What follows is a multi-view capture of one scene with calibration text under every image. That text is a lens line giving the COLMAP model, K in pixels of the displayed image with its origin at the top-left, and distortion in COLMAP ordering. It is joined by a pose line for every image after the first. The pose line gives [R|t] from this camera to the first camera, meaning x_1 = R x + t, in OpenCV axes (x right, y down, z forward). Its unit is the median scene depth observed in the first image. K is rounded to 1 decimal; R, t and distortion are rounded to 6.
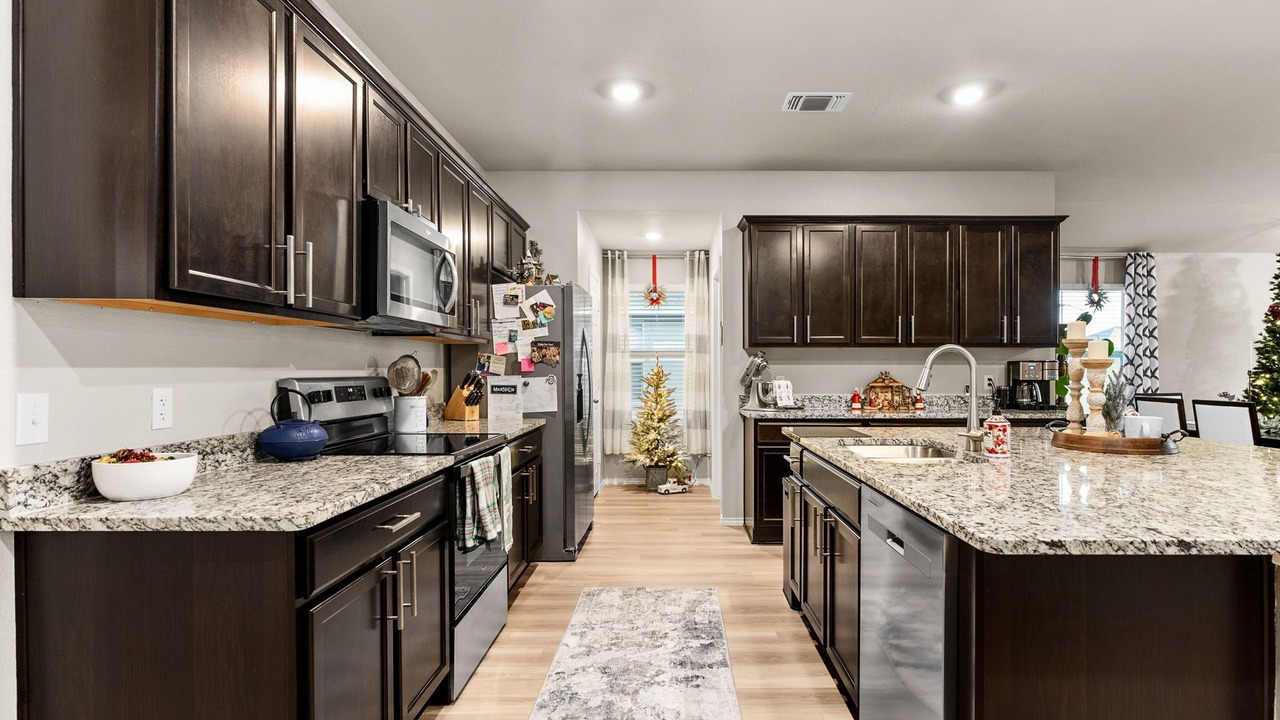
lens RADIAL K [[639.9, 0, 673.6], [0, 639.9, 373.8], [0, 0, 1]] dist [-0.014549, 0.004583]
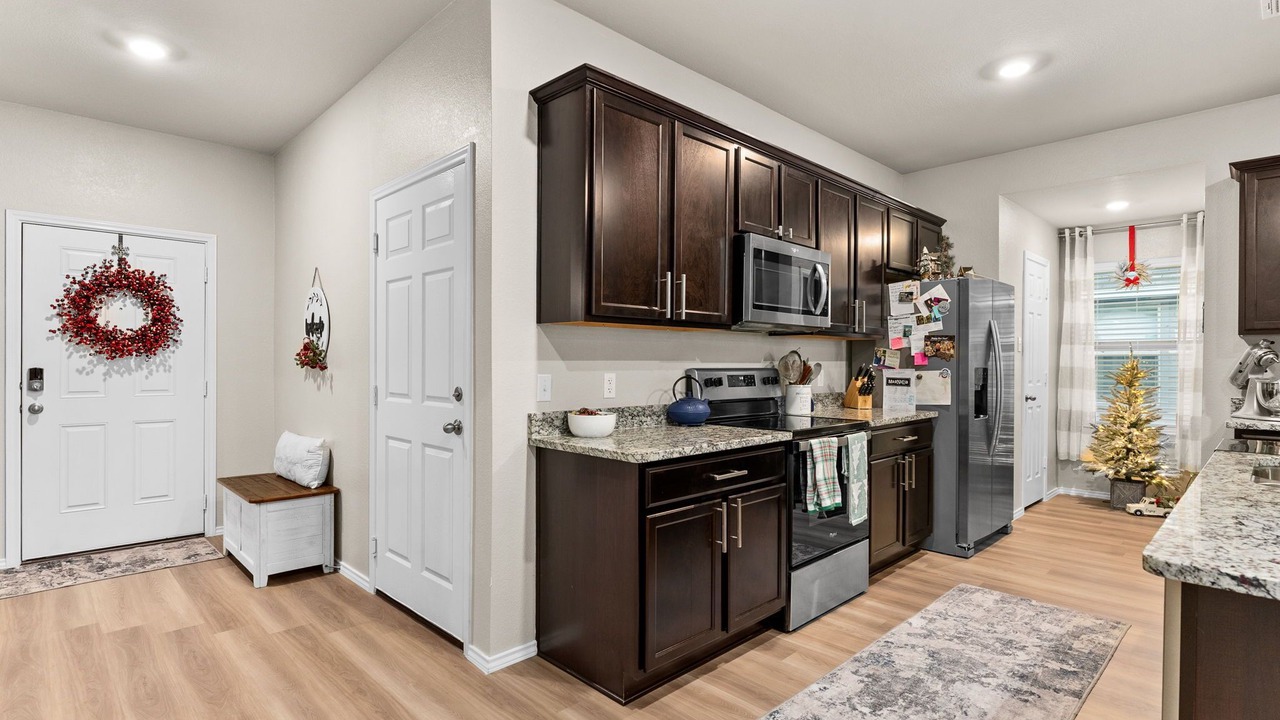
lens RADIAL K [[619.7, 0, 642.2], [0, 619.7, 373.2], [0, 0, 1]] dist [-0.001162, -0.000581]
pose [[0.695900, 0.013944, -0.718003, 0.177449], [-0.008338, 0.999901, 0.011338, 0.001670], [0.718090, -0.001904, 0.695948, -0.022002]]
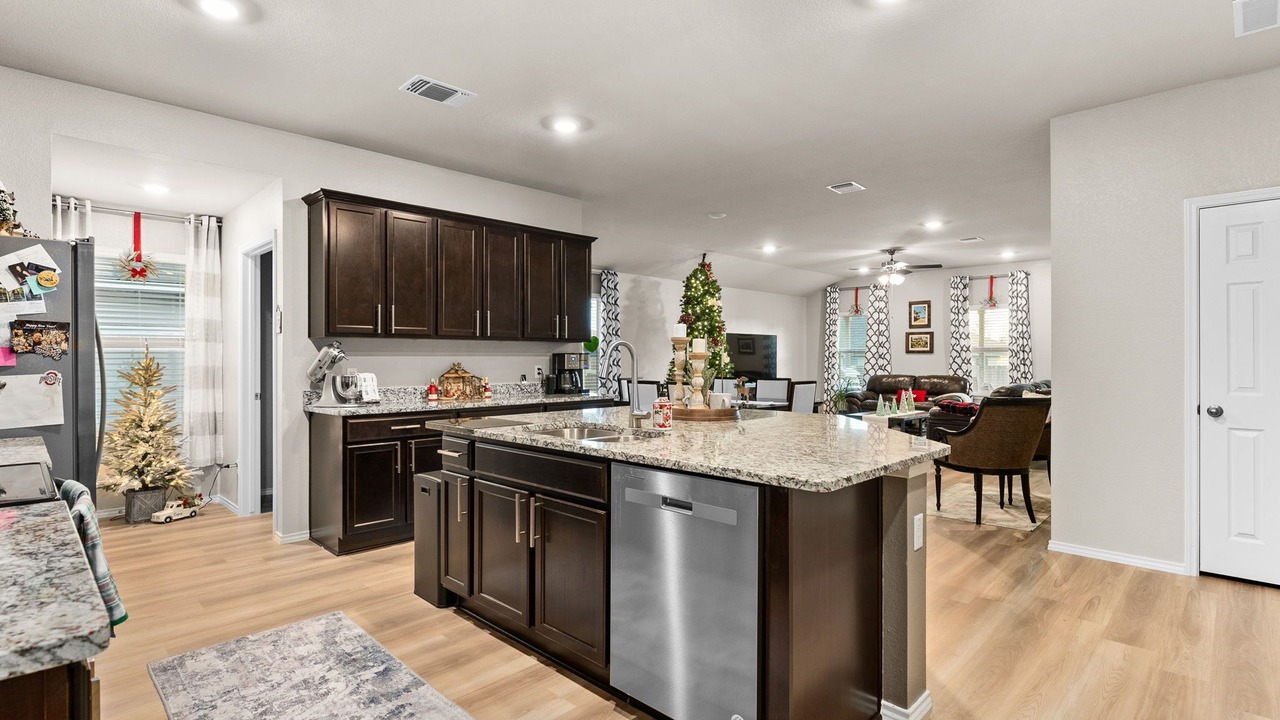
lens RADIAL K [[619.7, 0, 639.4], [0, 619.7, 356.4], [0, 0, 1]] dist [-0.001162, -0.000581]
pose [[0.707691, 0.000553, 0.706522, -0.213721], [0.008999, 0.999912, -0.009797, -0.001793], [-0.706465, 0.013291, 0.707623, 0.091966]]
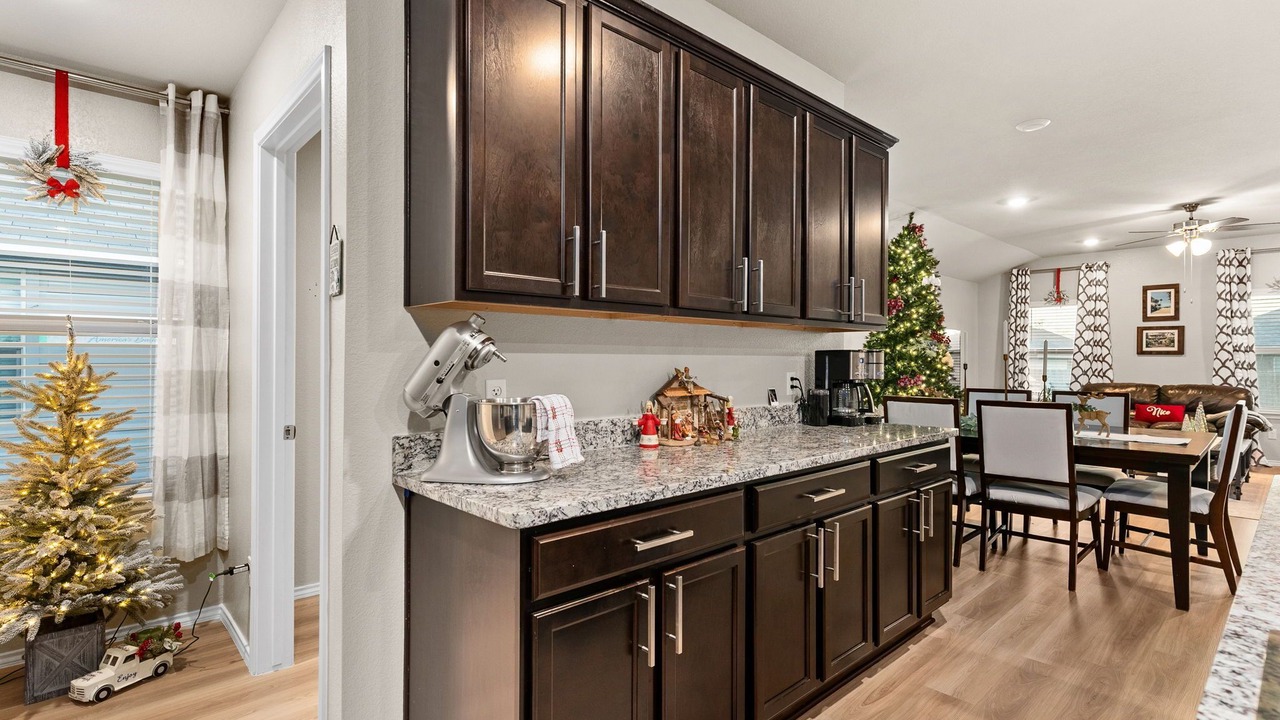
lens RADIAL K [[619.7, 0, 645.5], [0, 619.7, 354.0], [0, 0, 1]] dist [-0.001162, -0.000581]
pose [[0.737976, 0.007545, 0.674785, -0.035128], [0.004876, 0.999852, -0.016513, -0.008102], [-0.674809, 0.015477, 0.737830, 0.805169]]
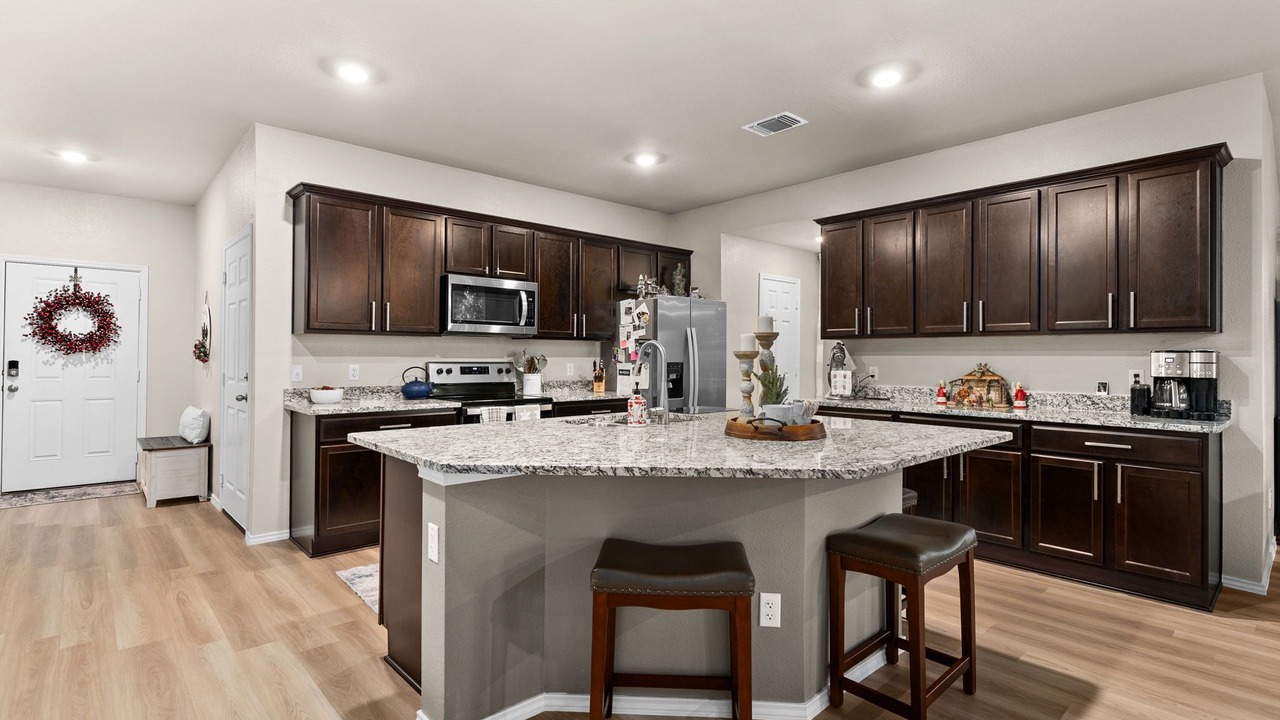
lens RADIAL K [[619.7, 0, 648.2], [0, 619.7, 361.2], [0, 0, 1]] dist [-0.001162, -0.000581]
pose [[0.669928, 0.007266, -0.742390, 0.816427], [-0.011064, 0.999939, -0.000197, -0.001748], [0.742343, 0.008345, 0.669968, 0.094900]]
